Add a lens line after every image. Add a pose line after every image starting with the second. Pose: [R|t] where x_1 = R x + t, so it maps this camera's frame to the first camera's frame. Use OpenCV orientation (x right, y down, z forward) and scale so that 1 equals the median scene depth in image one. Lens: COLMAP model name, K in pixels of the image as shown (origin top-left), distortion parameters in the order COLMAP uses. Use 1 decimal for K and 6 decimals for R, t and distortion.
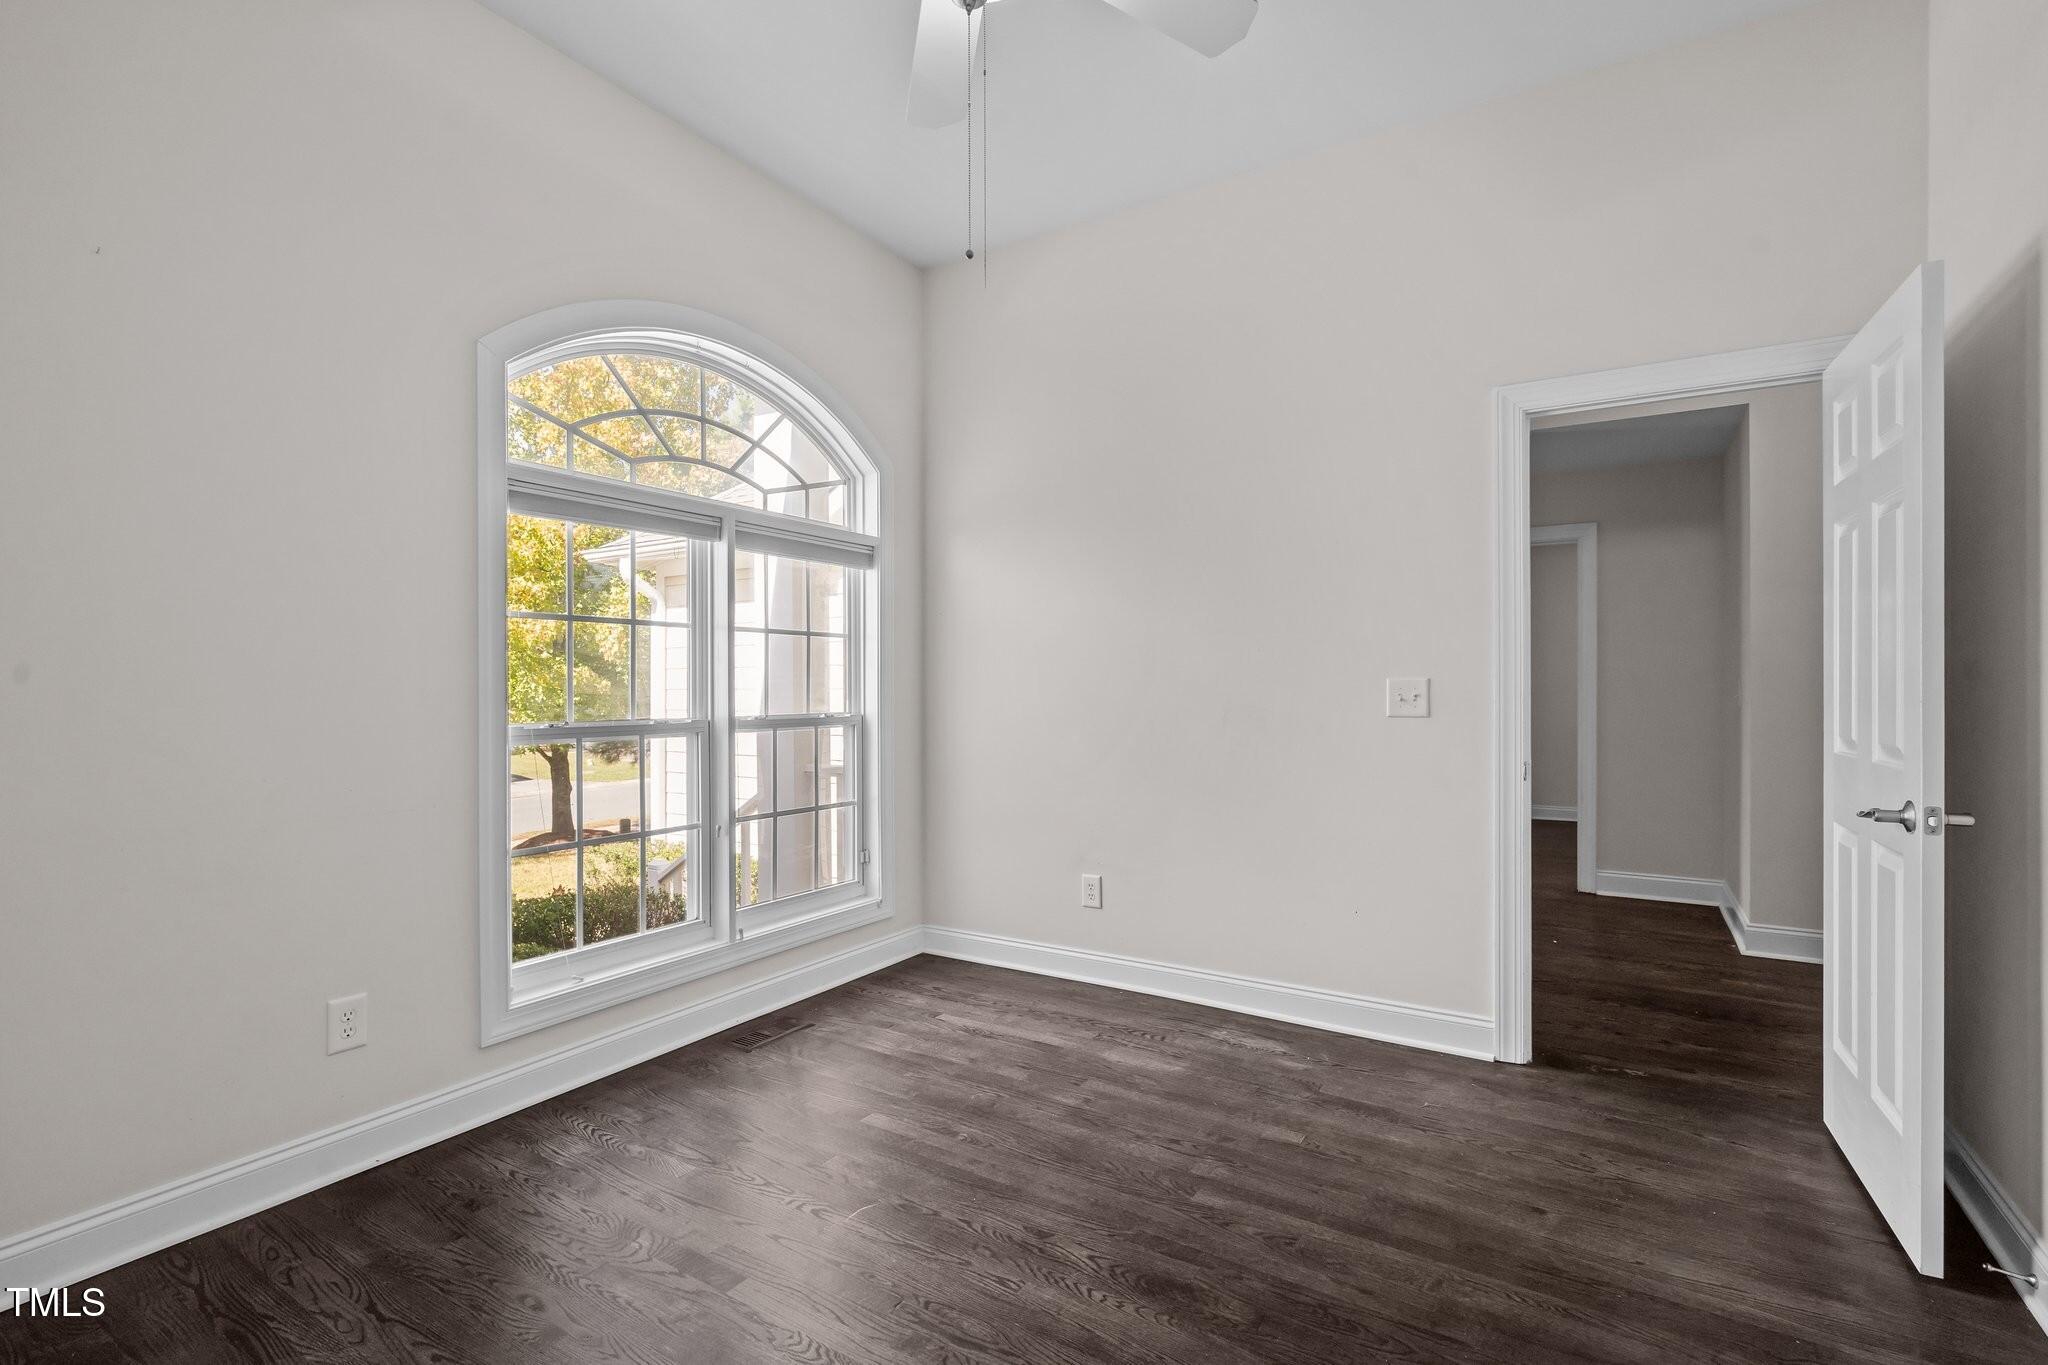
lens RADIAL K [[934.9, 0, 1022.6], [0, 934.9, 684.7], [0, 0, 1]] dist [-0.001504, -0.001027]
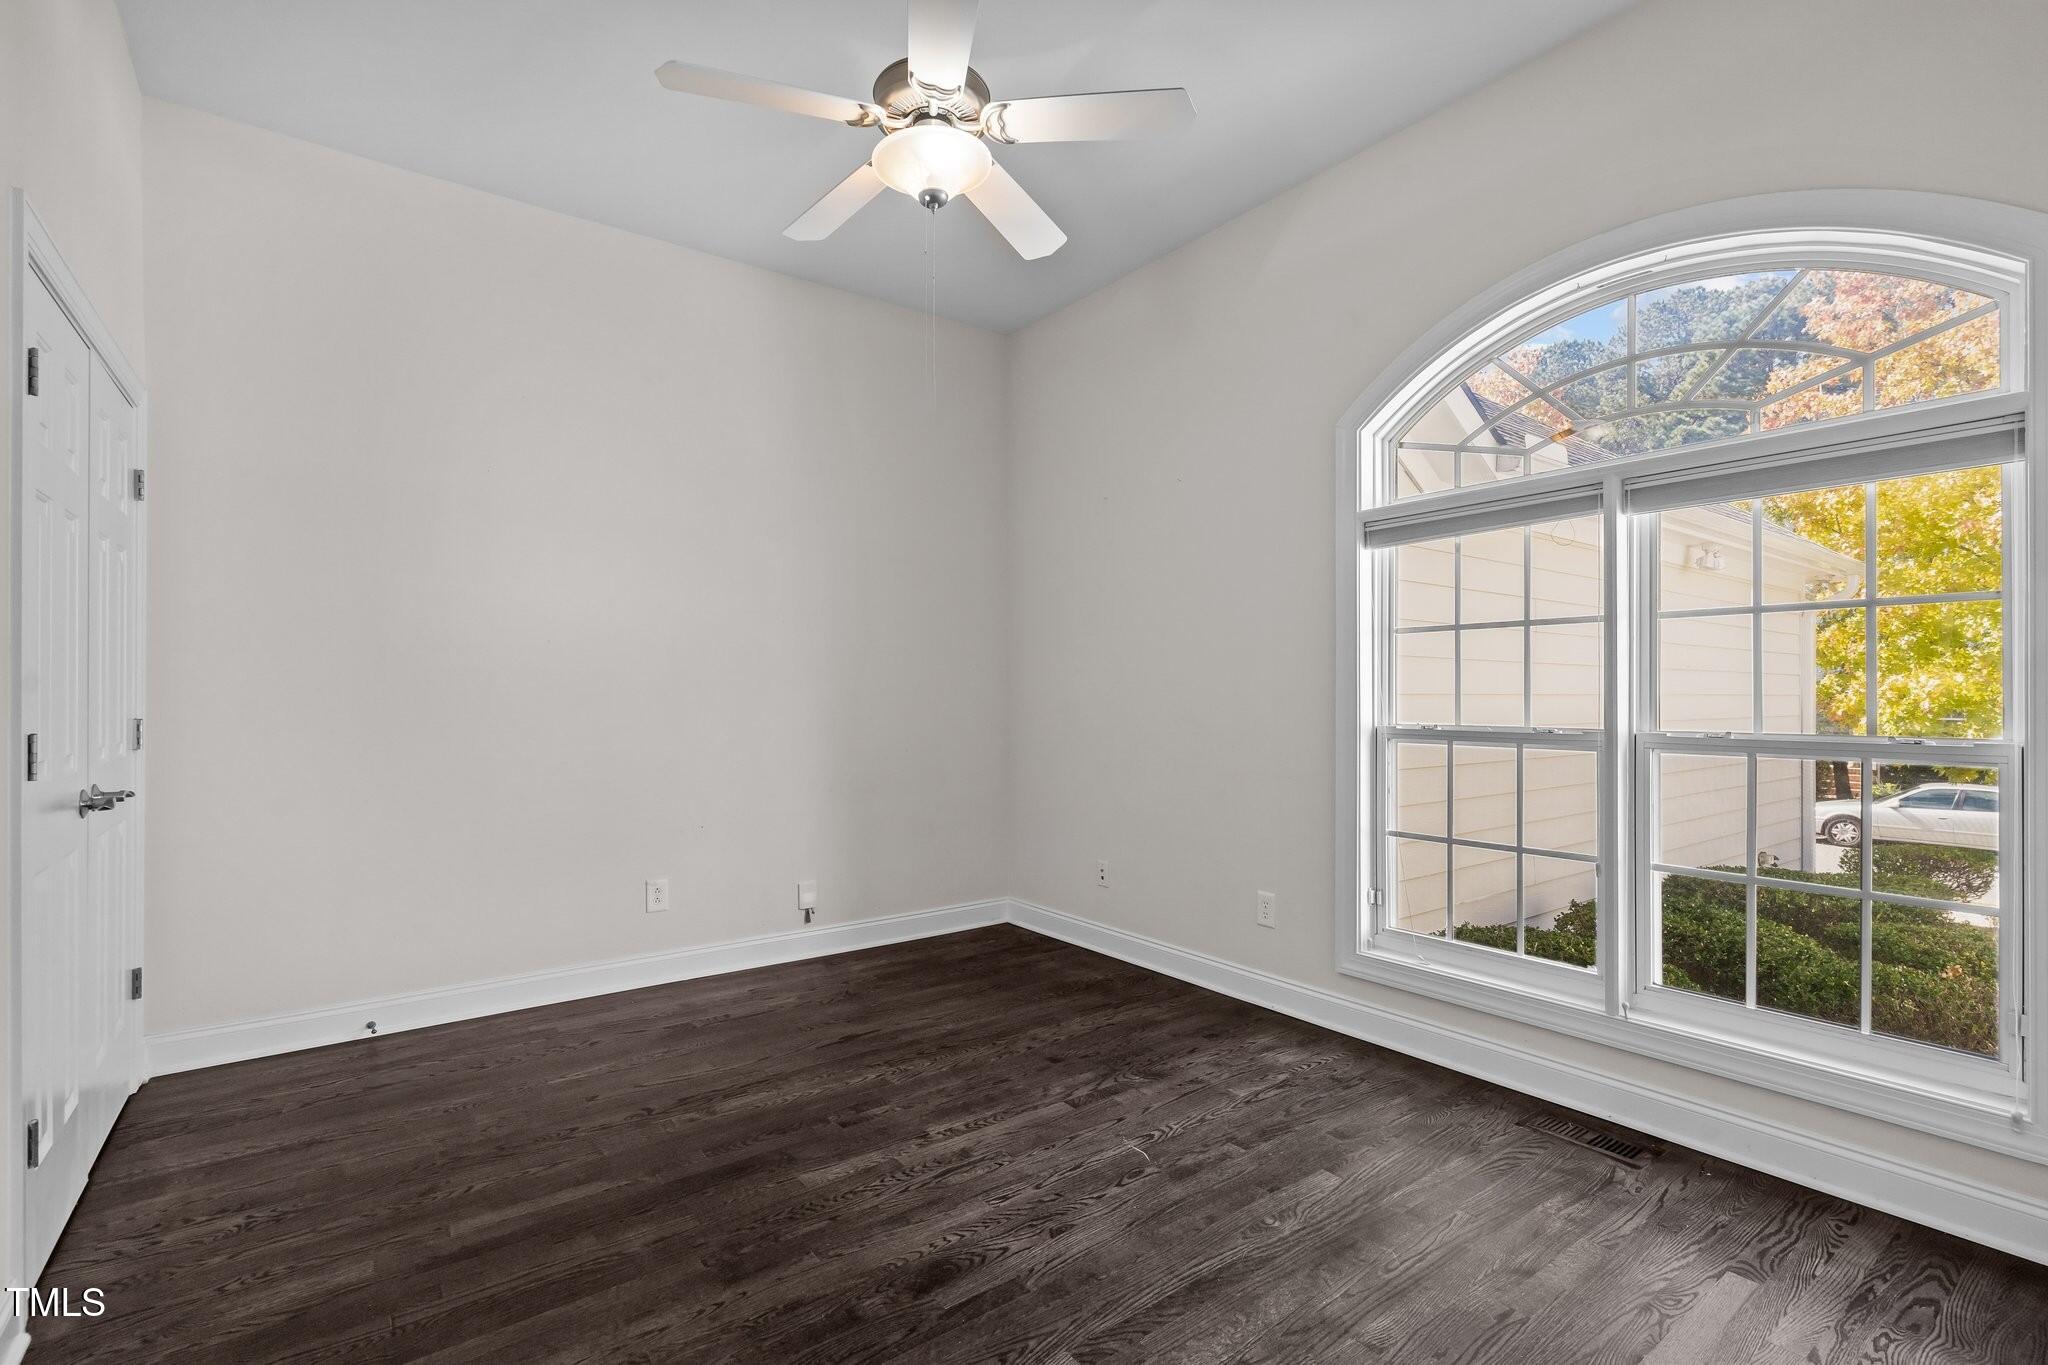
lens RADIAL K [[934.9, 0, 1025.5], [0, 934.9, 694.2], [0, 0, 1]] dist [-0.001504, -0.001027]
pose [[-0.357134, 0.005767, -0.934036, 0.710657], [0.006548, 0.999972, 0.003671, -0.003120], [0.934030, -0.004805, -0.357161, 0.963872]]
